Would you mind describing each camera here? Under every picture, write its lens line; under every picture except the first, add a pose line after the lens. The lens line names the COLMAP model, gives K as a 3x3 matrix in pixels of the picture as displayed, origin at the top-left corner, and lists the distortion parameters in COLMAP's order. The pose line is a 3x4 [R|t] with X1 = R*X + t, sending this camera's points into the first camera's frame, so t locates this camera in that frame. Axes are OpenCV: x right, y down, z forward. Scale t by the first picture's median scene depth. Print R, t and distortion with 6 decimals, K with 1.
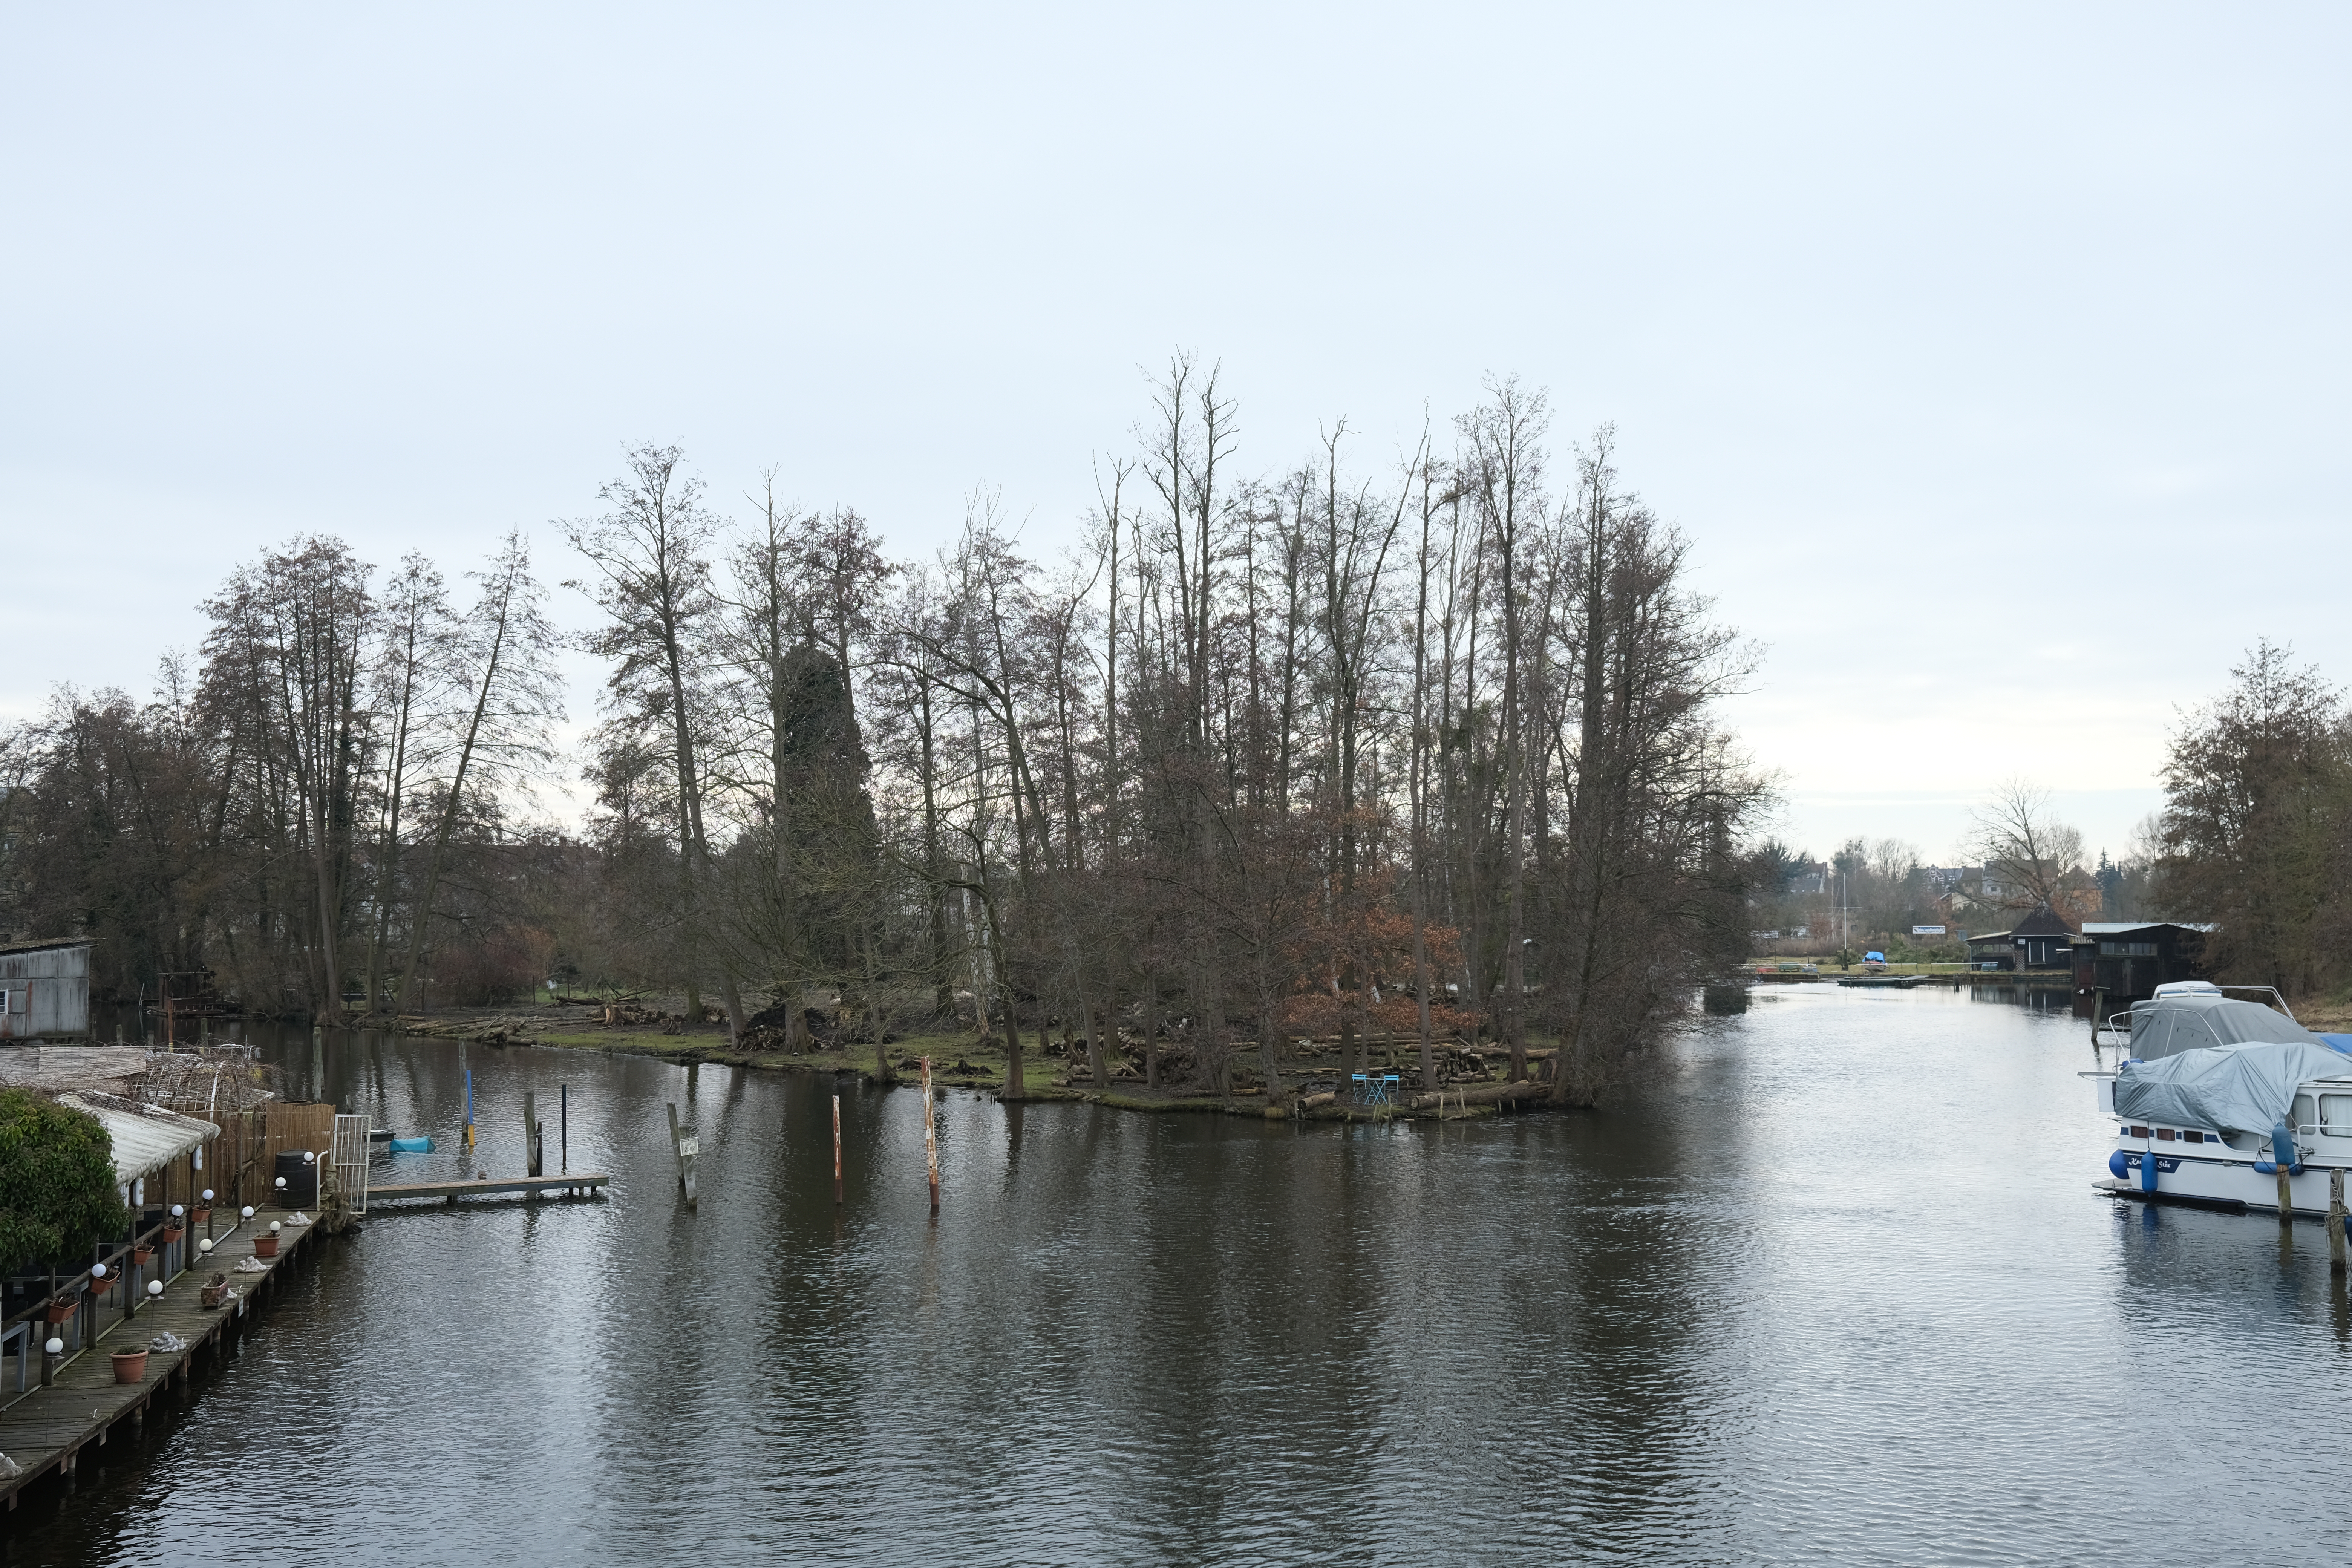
lens RADIAL K [[2429.8, 0, 1178.6], [0, 2429.8, 799.7], [0, 0, 1]] dist [-0.025377, 0.118028]
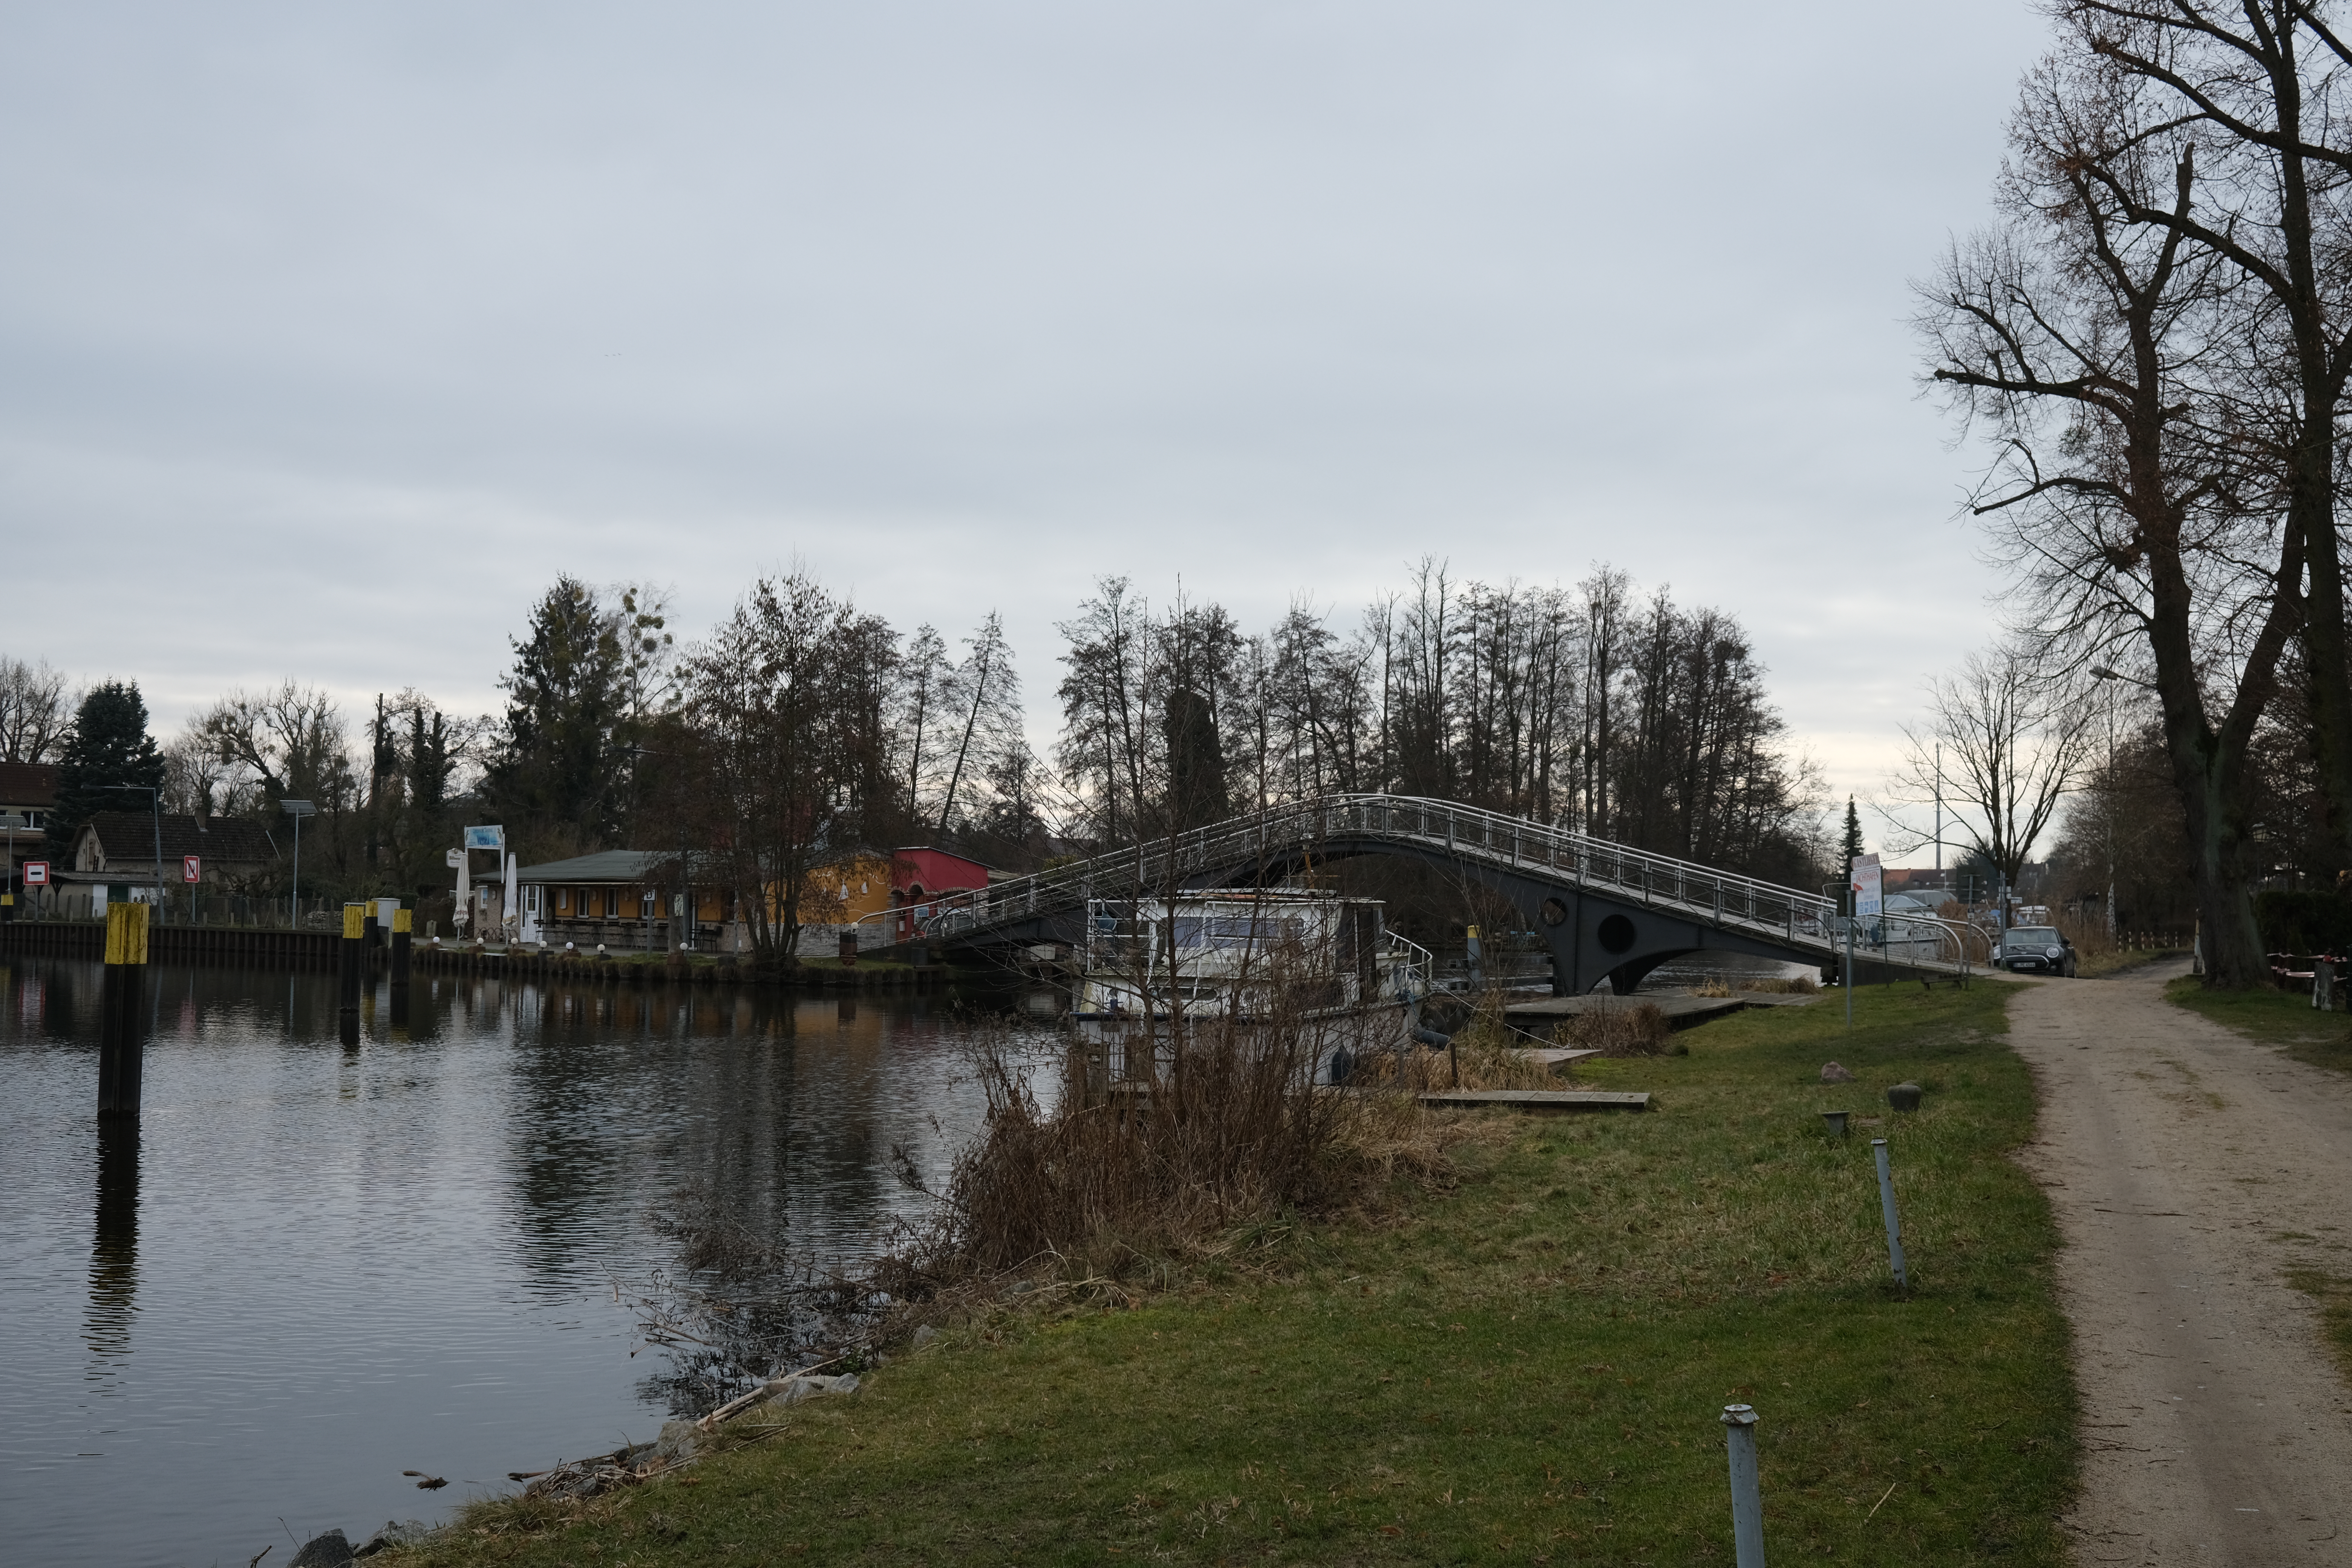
lens RADIAL K [[2429.8, 0, 1178.6], [0, 2429.8, 799.7], [0, 0, 1]] dist [-0.025377, 0.118028]
pose [[0.994483, 0.011578, -0.104258, 0.004648], [-0.011398, 0.999932, 0.002318, 0.003222], [0.104277, -0.001117, 0.994548, -0.534623]]
